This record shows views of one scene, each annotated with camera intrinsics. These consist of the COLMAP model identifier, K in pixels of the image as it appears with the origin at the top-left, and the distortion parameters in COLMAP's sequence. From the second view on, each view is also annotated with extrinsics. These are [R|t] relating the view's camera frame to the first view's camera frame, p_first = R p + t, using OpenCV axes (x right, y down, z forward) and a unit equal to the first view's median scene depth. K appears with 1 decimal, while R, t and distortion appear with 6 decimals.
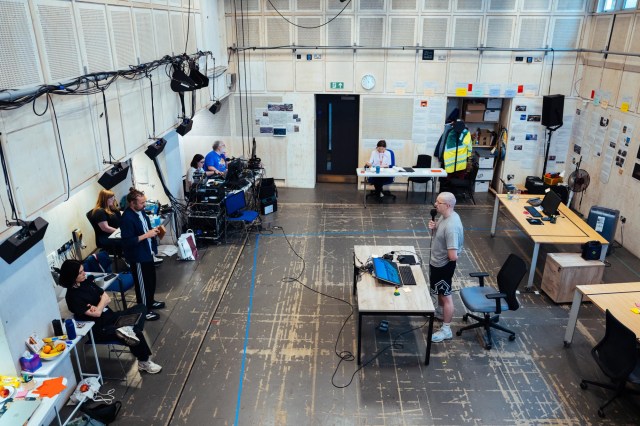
lens RADIAL K [[484.3, 0, 320.0], [0, 484.3, 213.0], [0, 0, 1]] dist [-0.098002, 0.092893]
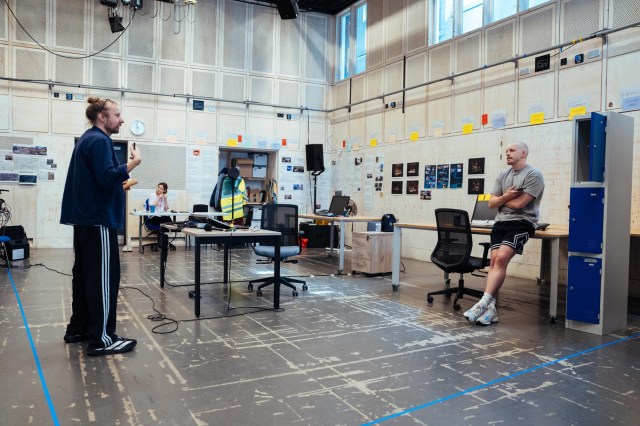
lens RADIAL K [[484.3, 0, 320.0], [0, 484.3, 213.0], [0, 0, 1]] dist [-0.098002, 0.092893]
pose [[0.854656, 0.003790, 0.519181, -0.081962], [0.167577, 0.944441, -0.282753, 0.218219], [-0.491408, 0.328659, 0.806537, 0.118954]]
